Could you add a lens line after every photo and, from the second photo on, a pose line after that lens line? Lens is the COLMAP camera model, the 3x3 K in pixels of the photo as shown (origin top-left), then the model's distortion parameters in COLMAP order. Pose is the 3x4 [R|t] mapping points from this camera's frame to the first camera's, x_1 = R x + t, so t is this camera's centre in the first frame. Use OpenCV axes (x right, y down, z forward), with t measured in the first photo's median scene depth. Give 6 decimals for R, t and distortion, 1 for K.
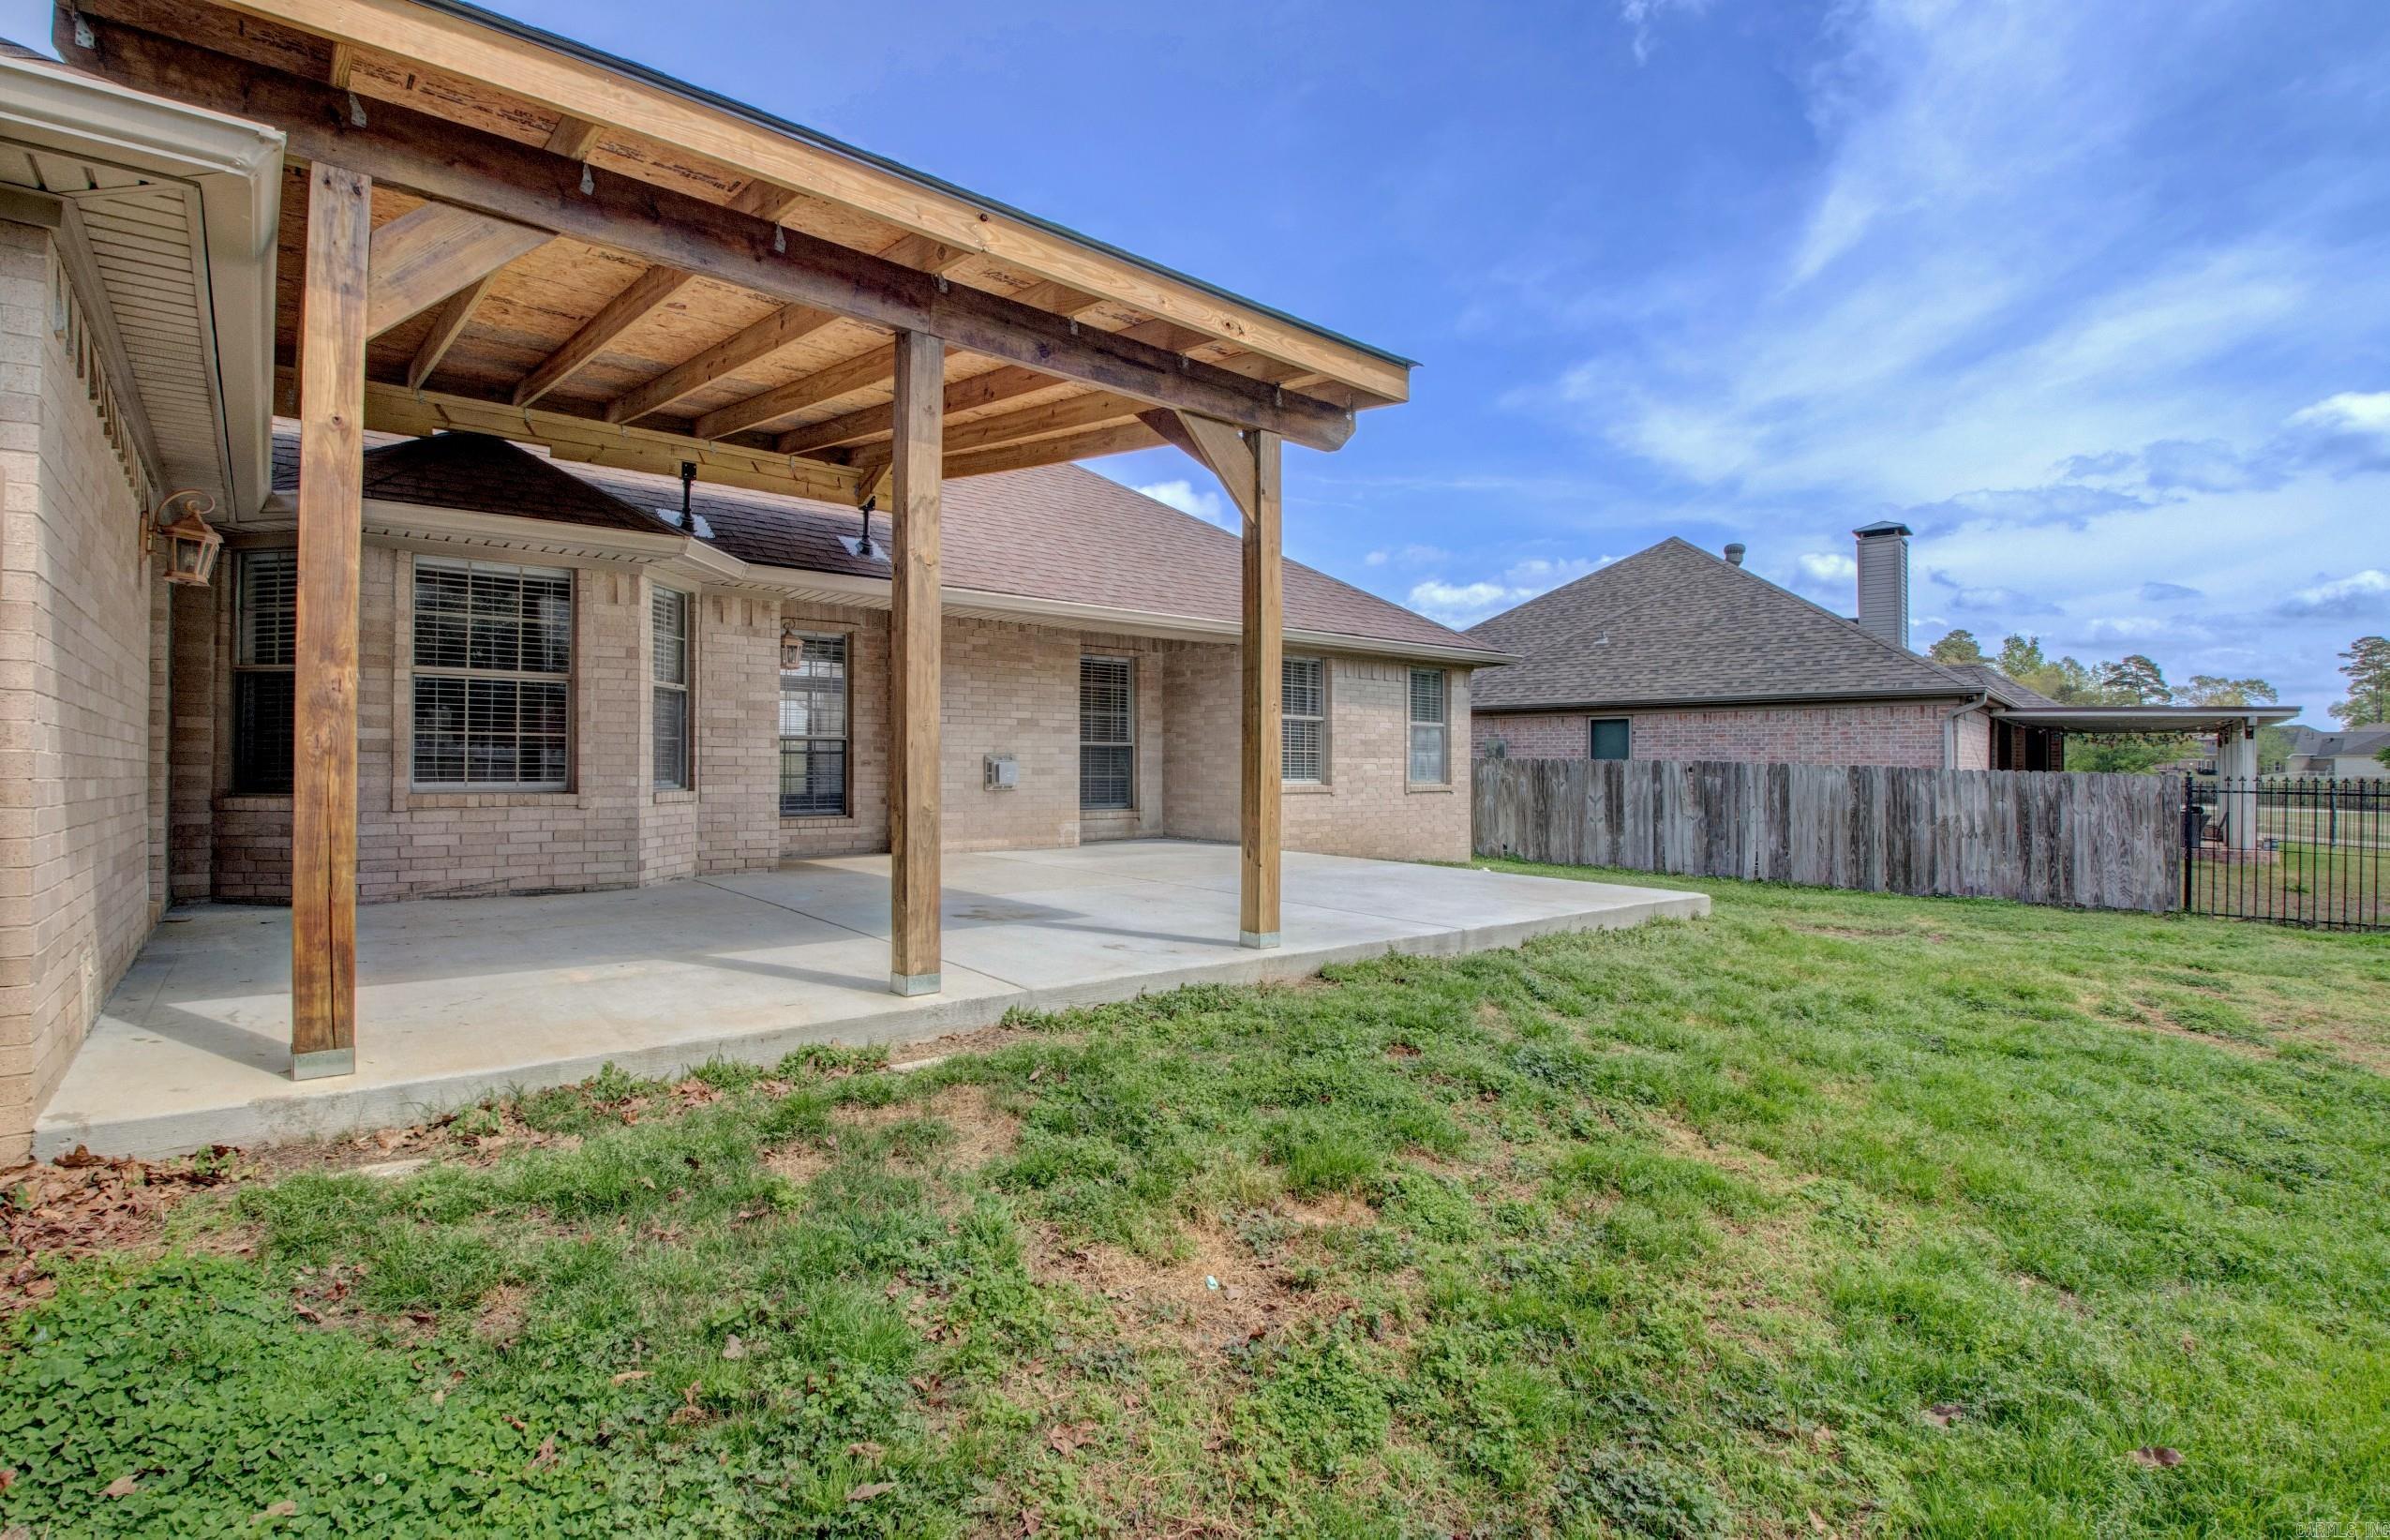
lens RADIAL K [[1098.4, 0, 1194.2], [0, 1098.4, 761.6], [0, 0, 1]] dist [0.001966, -0.015059]
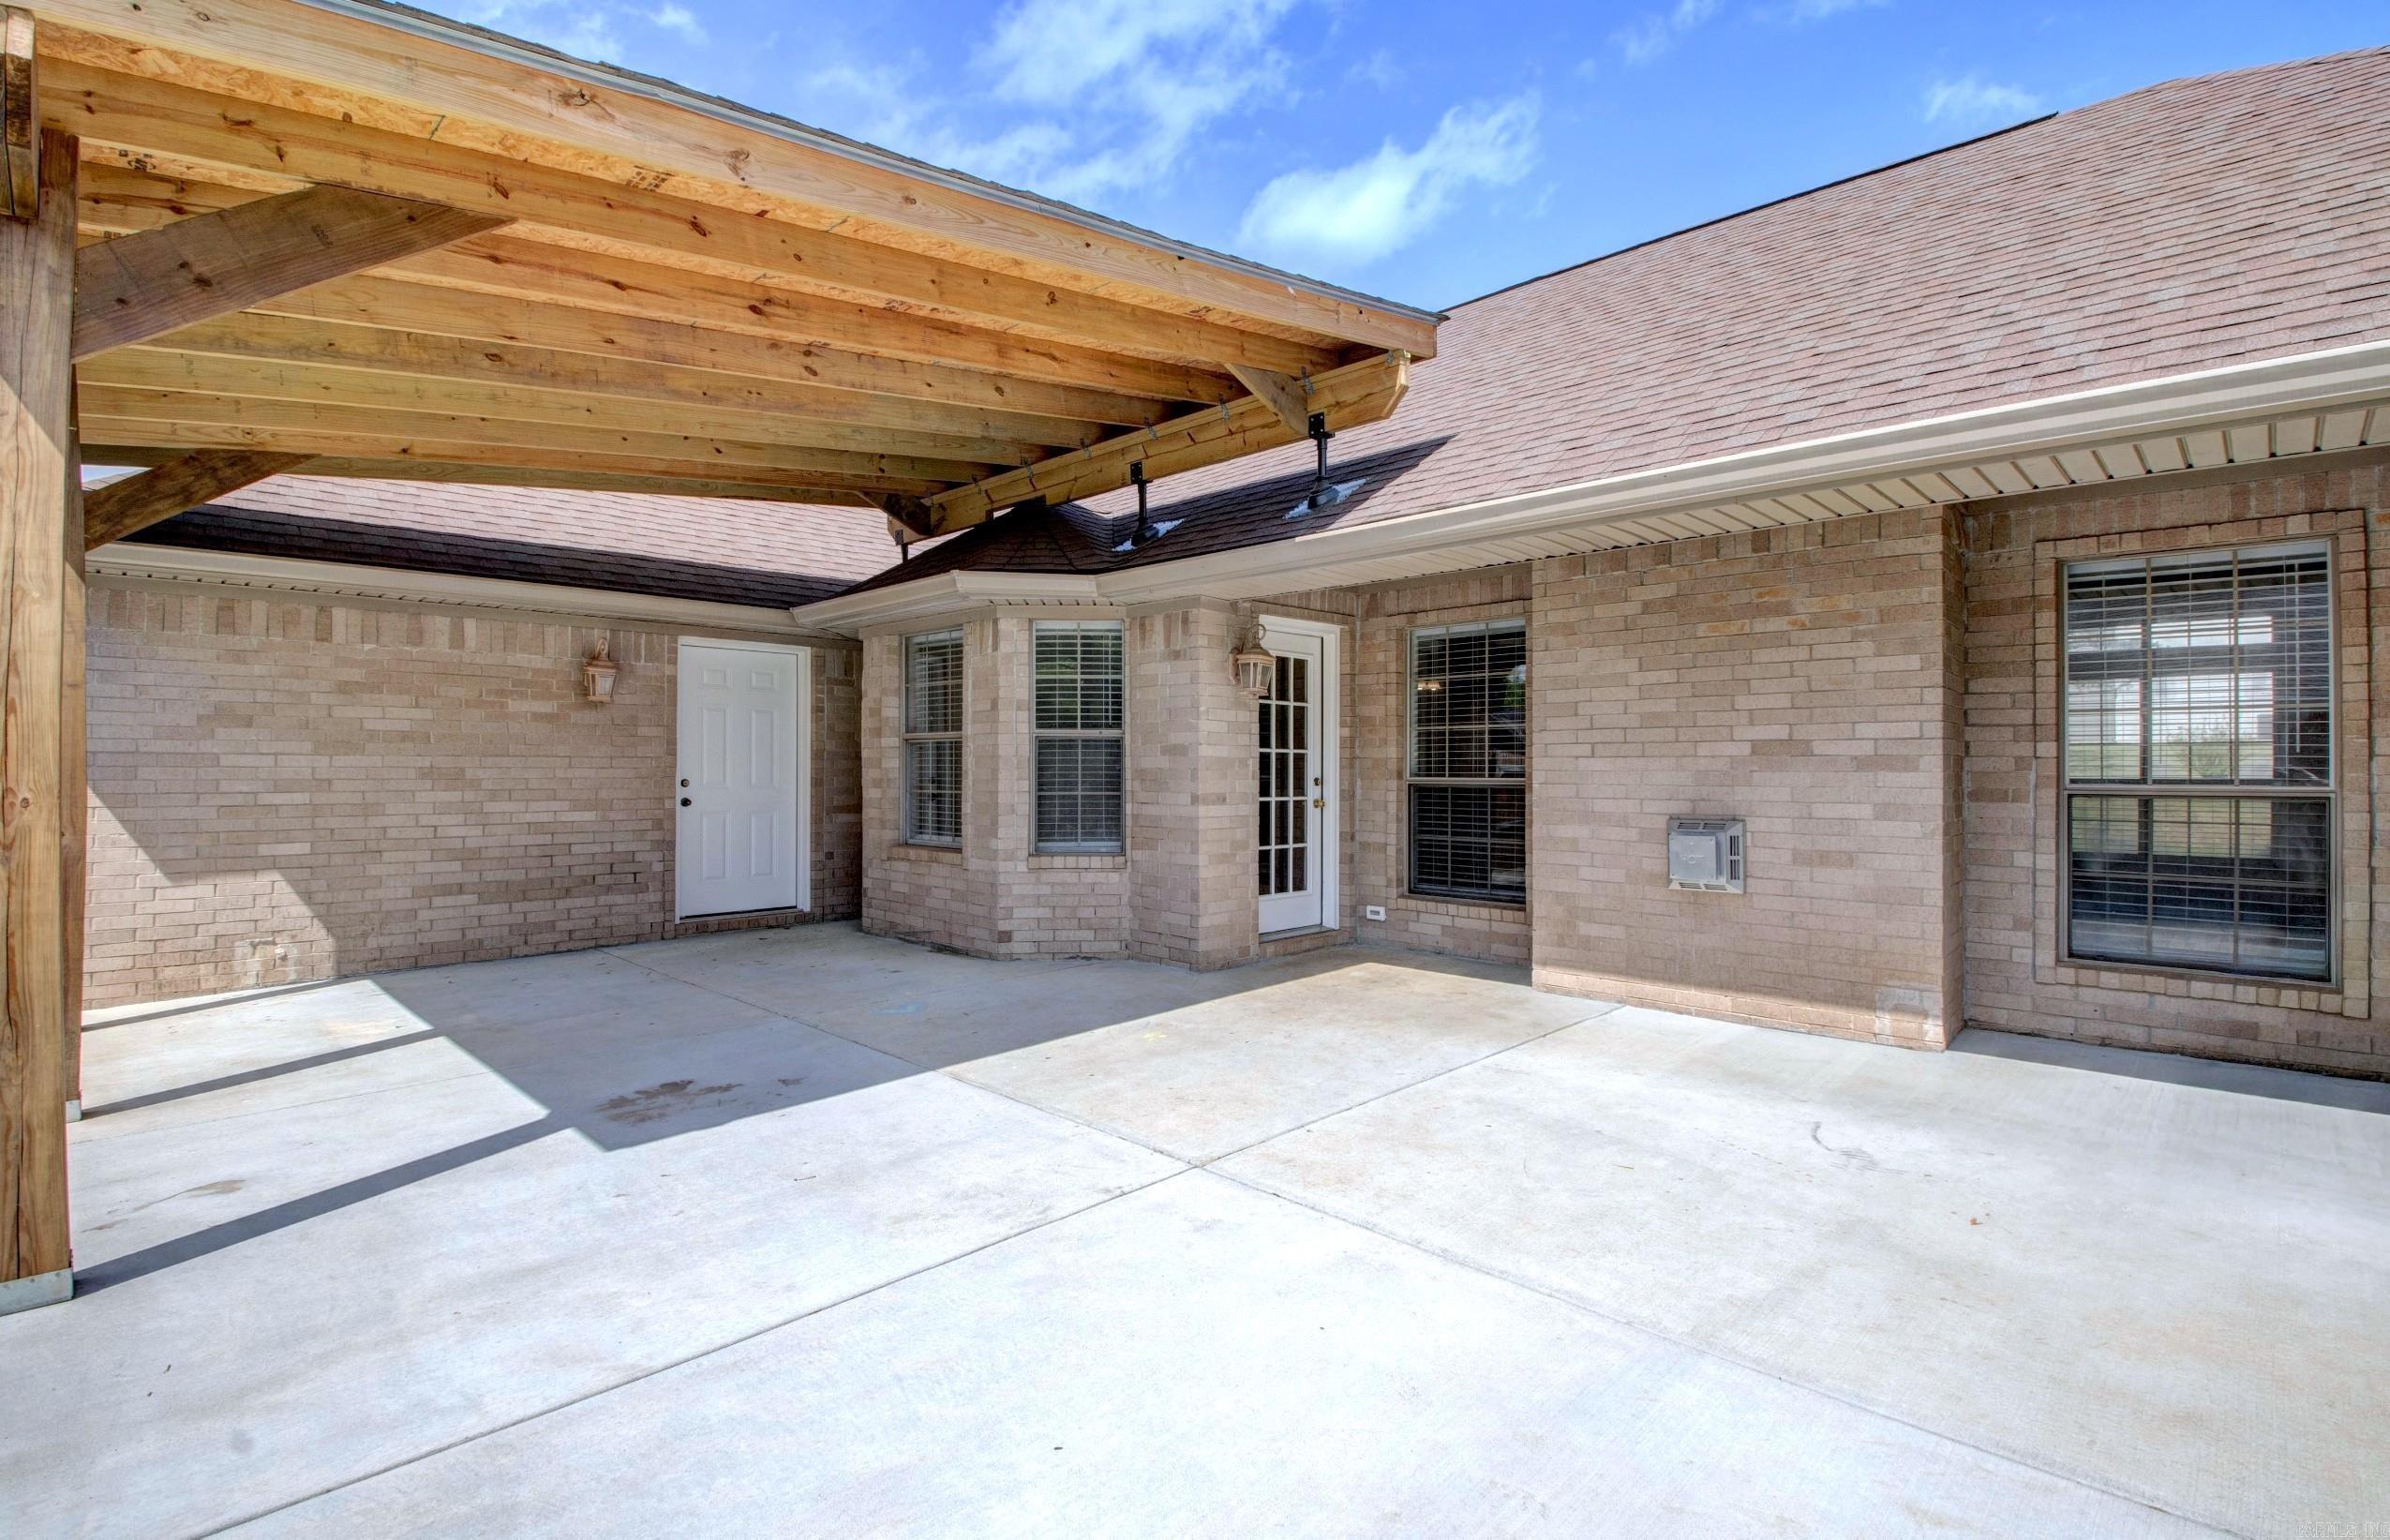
lens RADIAL K [[1098.4, 0, 1194.2], [0, 1098.4, 761.6], [0, 0, 1]] dist [0.001966, -0.015059]
pose [[0.101556, 0.000121, -0.994830, 0.470397], [0.014226, 0.999898, 0.001574, -0.056524], [0.994728, -0.014312, 0.101543, 1.192540]]
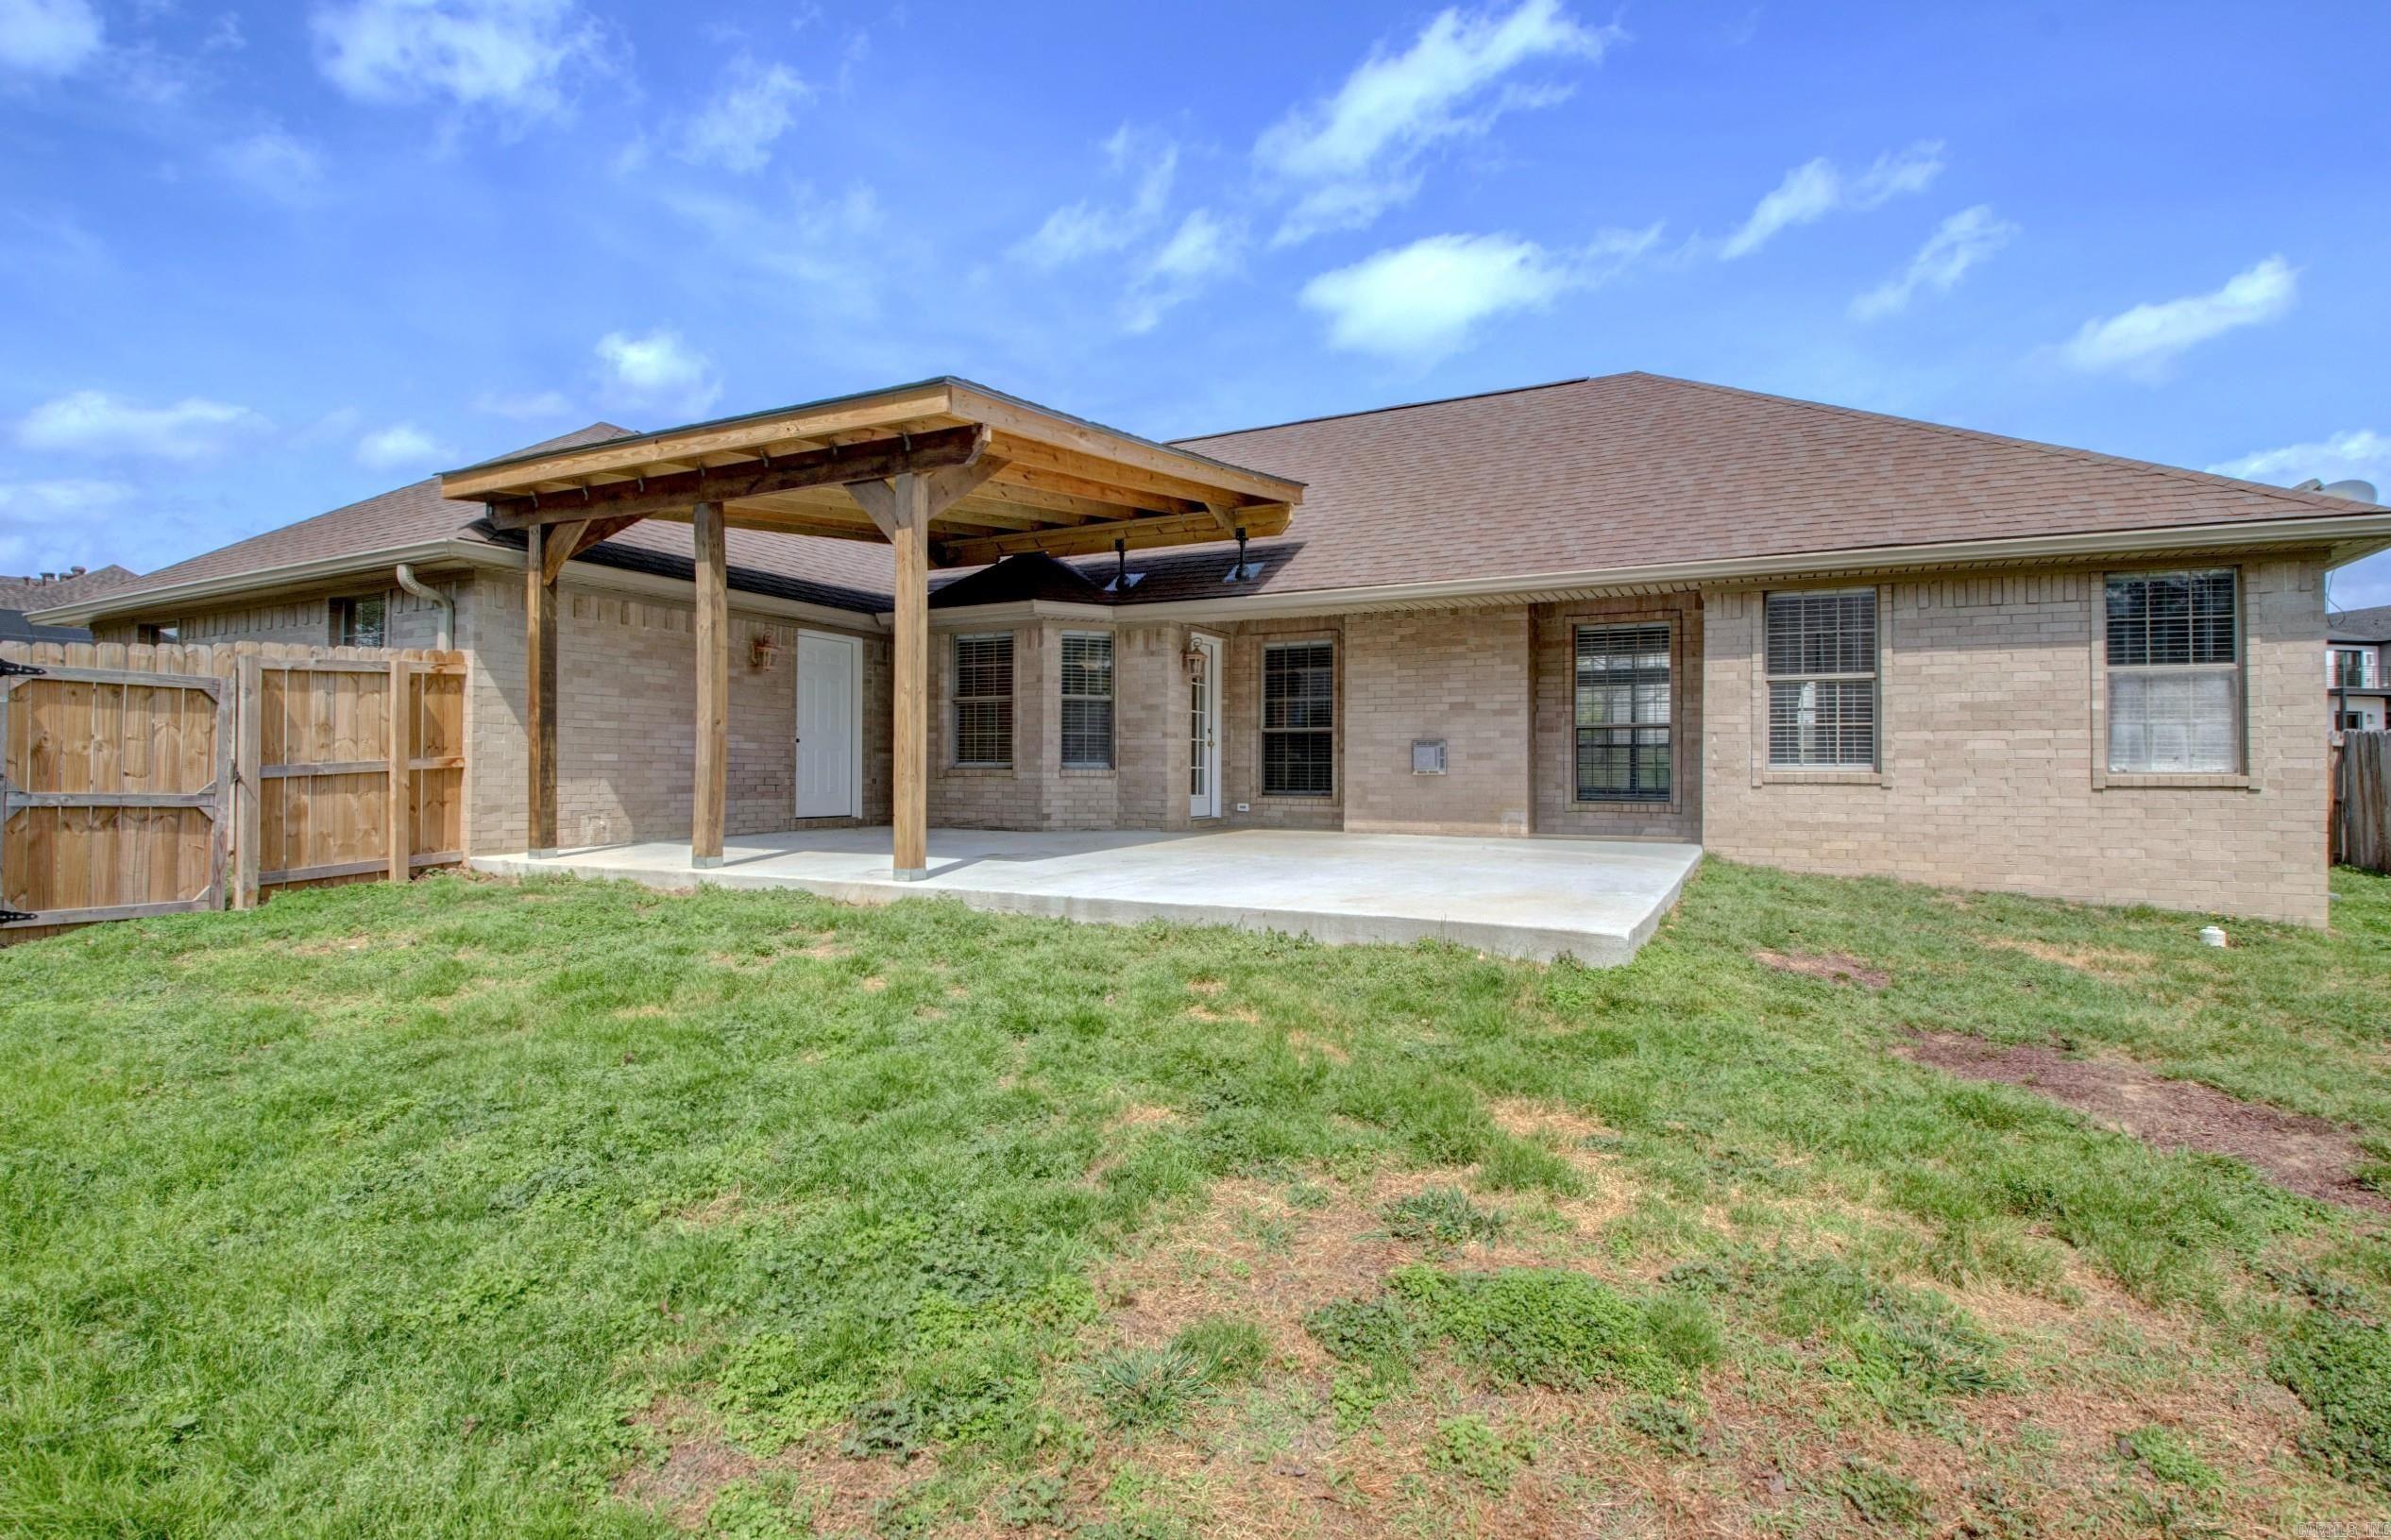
lens RADIAL K [[1117.1, 0, 1197.3], [0, 1117.1, 763.8], [0, 0, 1]] dist [0.001779, -0.021636]
pose [[0.395072, -0.001850, -0.918648, 1.135149], [0.008122, 0.999966, 0.001479, 0.021683], [0.918614, -0.008045, 0.395073, 0.647583]]
